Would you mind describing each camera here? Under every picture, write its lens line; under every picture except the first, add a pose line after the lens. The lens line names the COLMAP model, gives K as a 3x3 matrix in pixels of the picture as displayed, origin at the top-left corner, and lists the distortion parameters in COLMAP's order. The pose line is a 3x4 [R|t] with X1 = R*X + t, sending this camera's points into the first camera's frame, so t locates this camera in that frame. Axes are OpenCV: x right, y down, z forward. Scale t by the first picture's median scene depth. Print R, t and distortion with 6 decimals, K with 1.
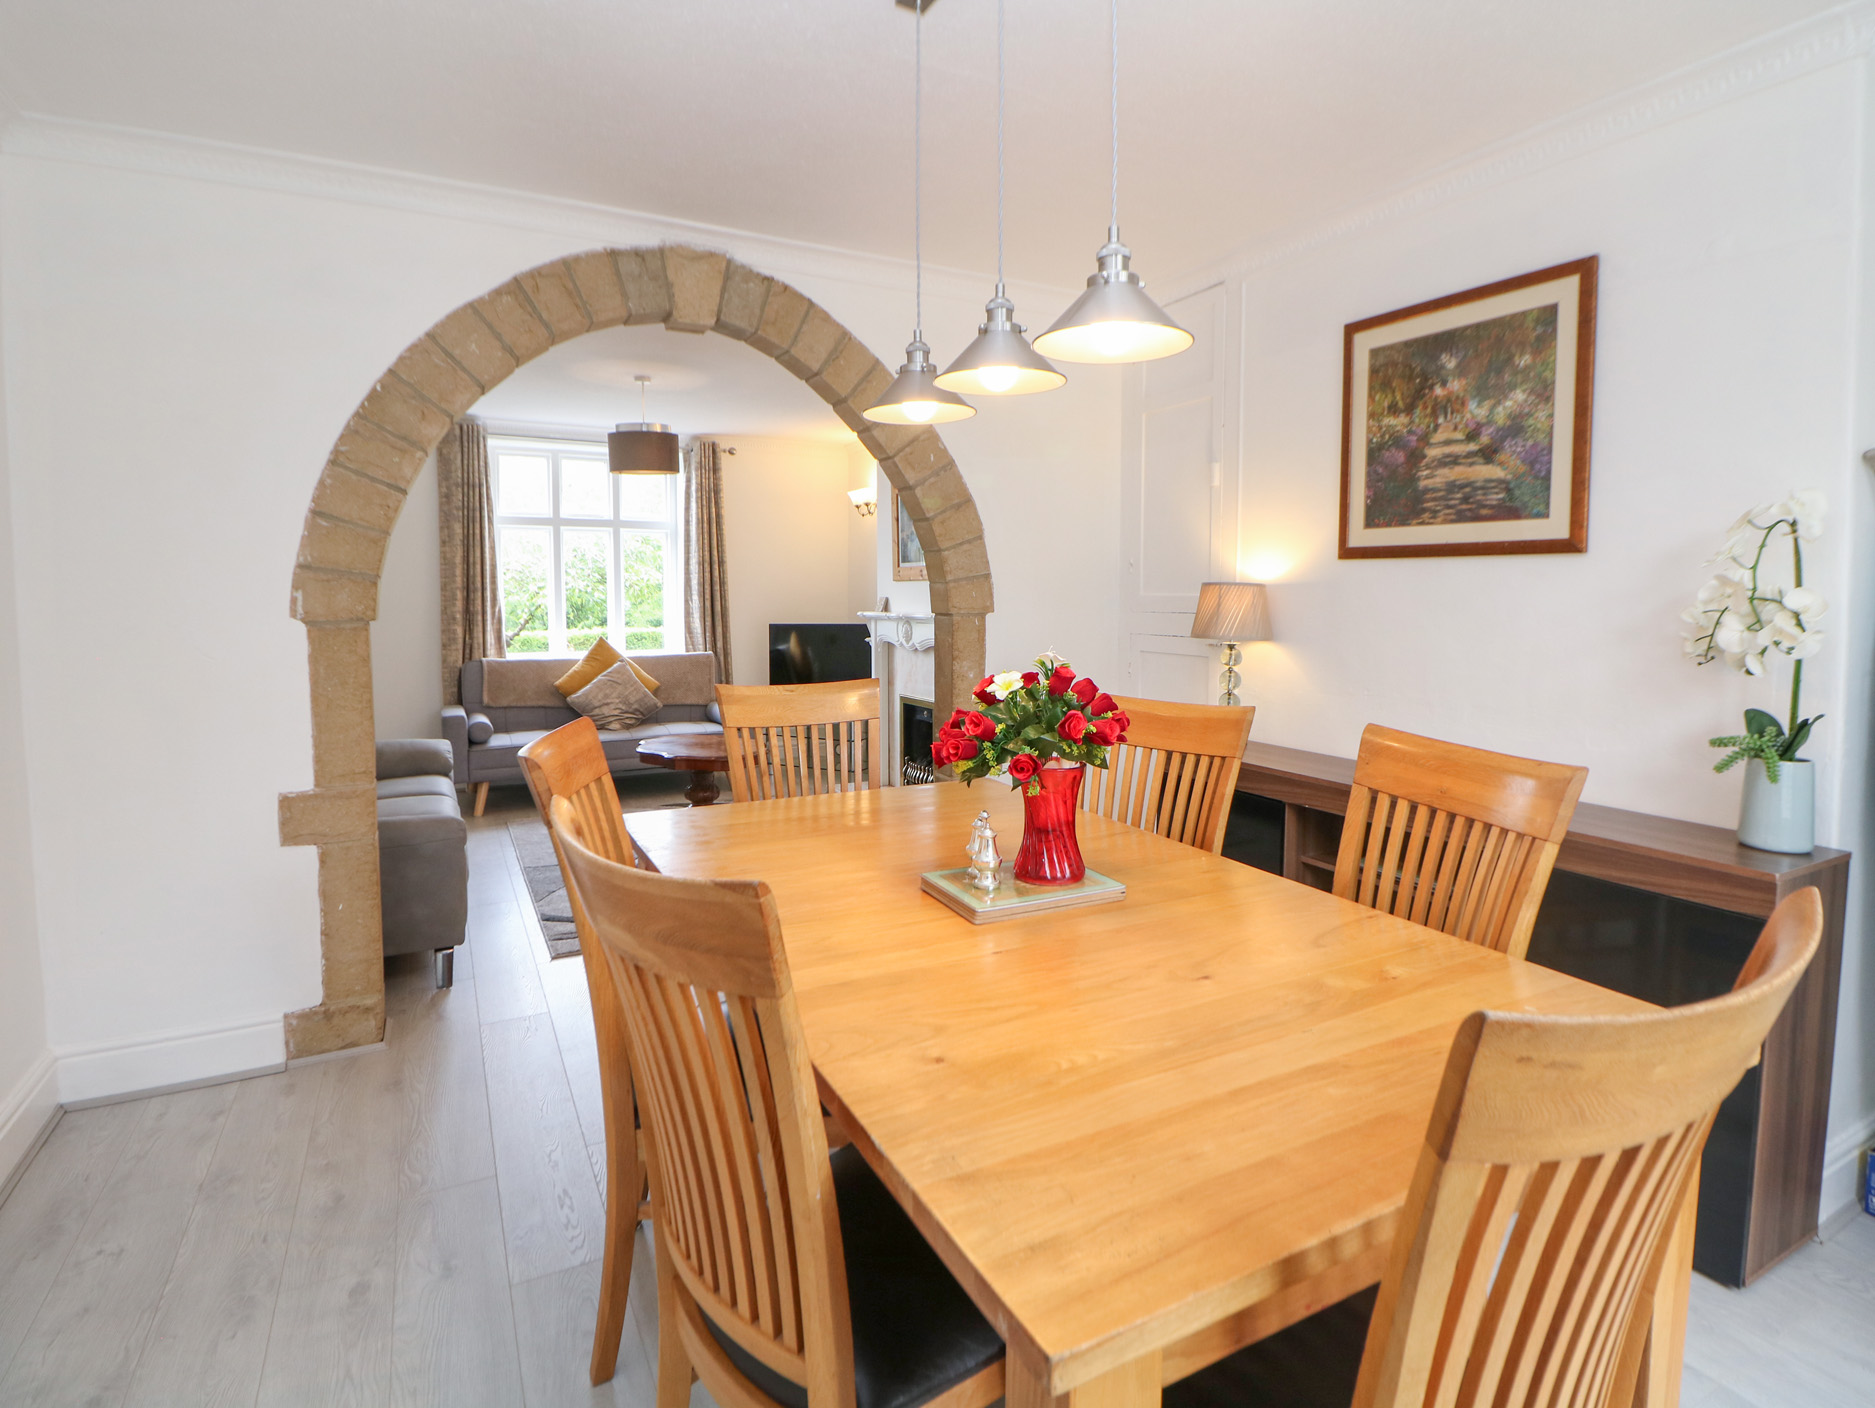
lens RADIAL K [[976.2, 0, 939.5], [0, 976.2, 656.9], [0, 0, 1]] dist [-0.024246, -0.001137]
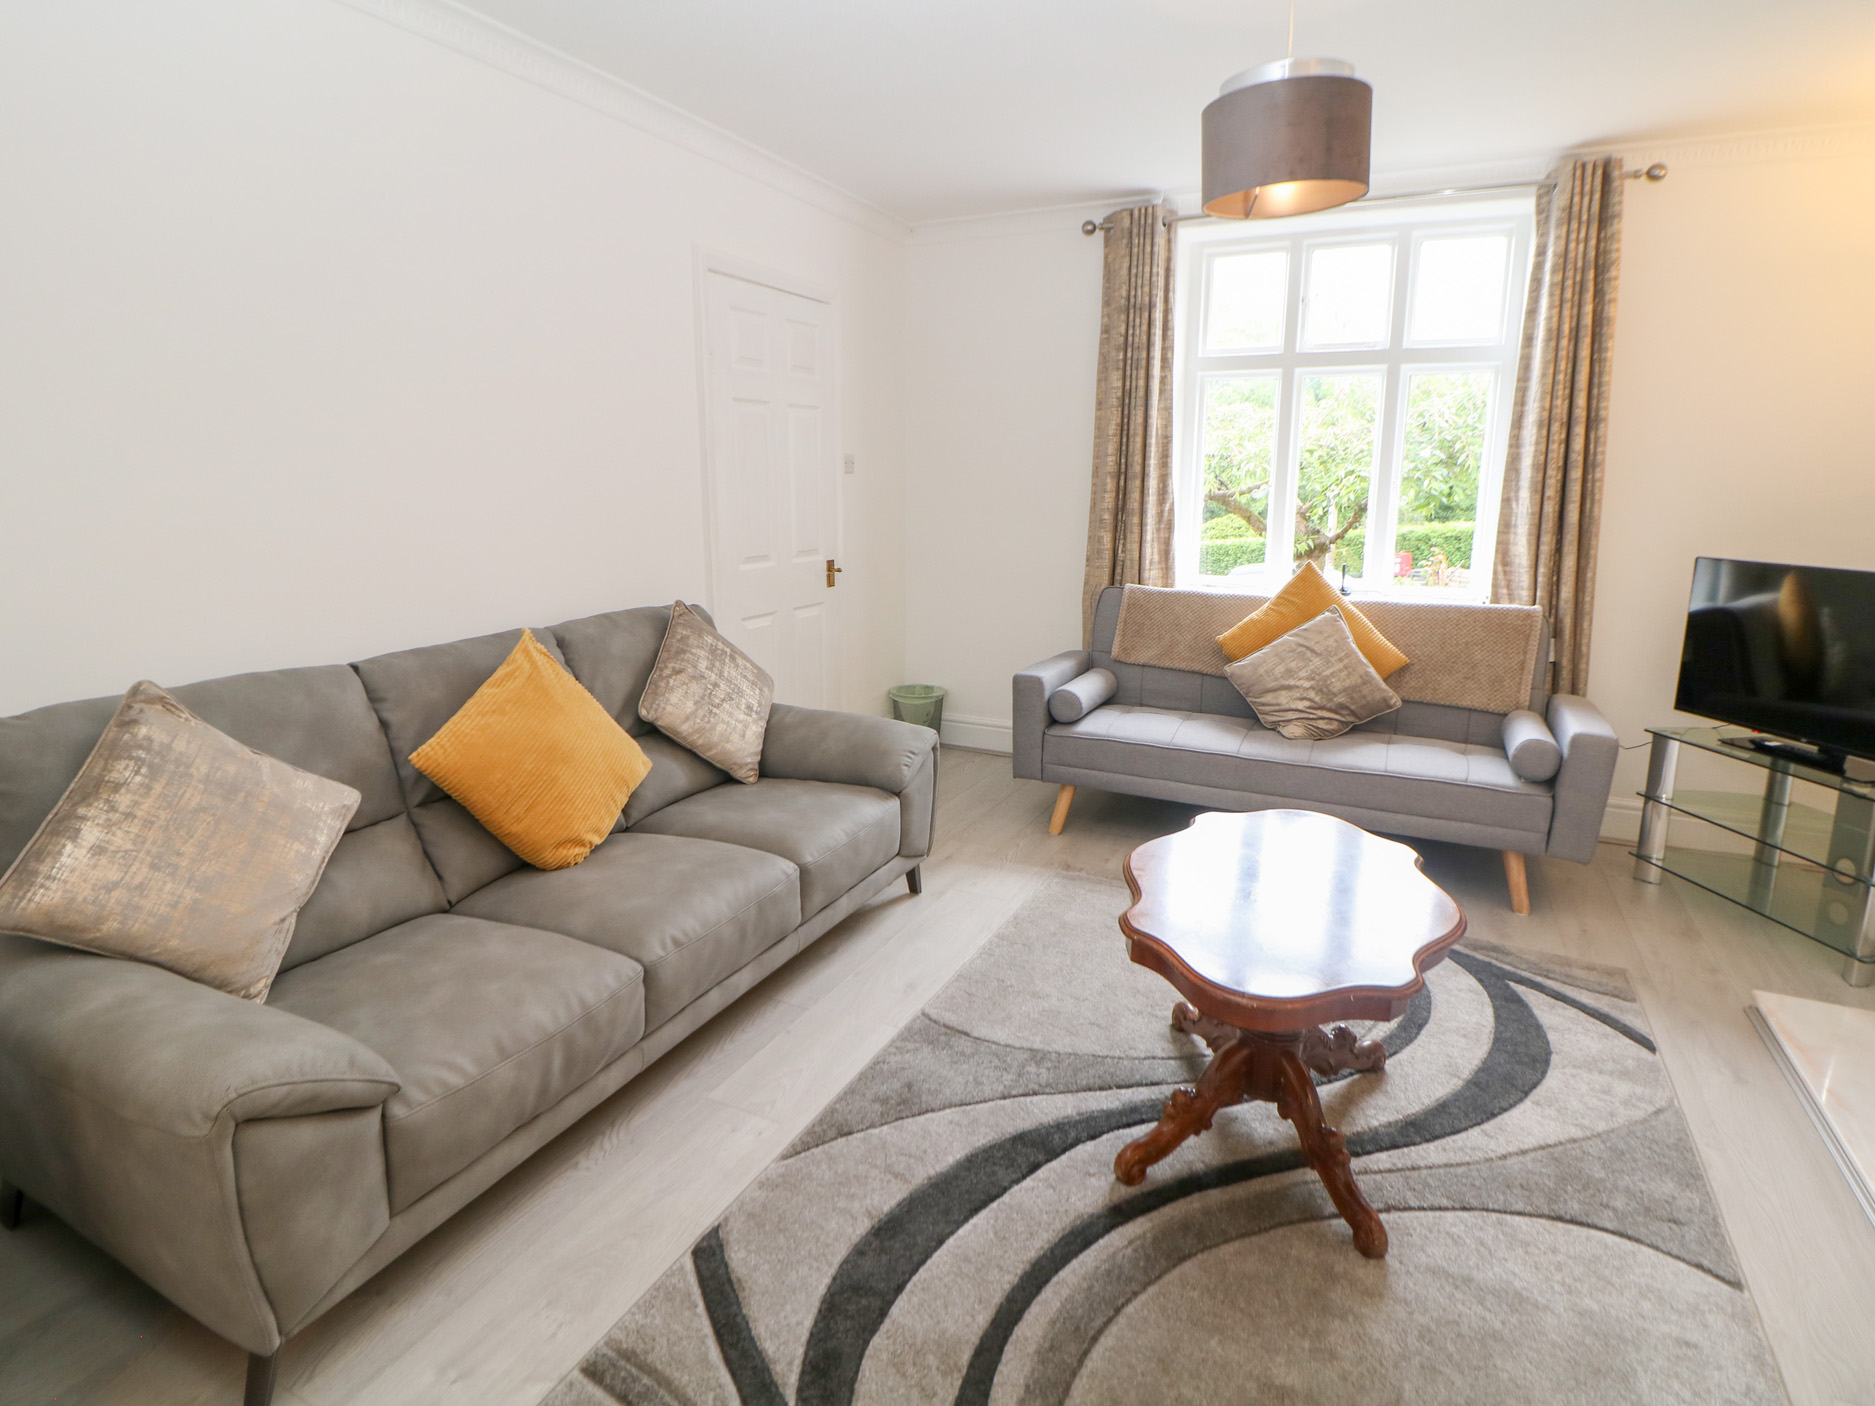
lens RADIAL K [[976.2, 0, 939.5], [0, 976.2, 655.9], [0, 0, 1]] dist [-0.024246, -0.001137]
pose [[0.581822, 0.152349, -0.798920, -0.017540], [-0.053414, 0.987336, 0.149379, -0.040165], [0.811560, -0.044238, 0.582592, 0.503557]]
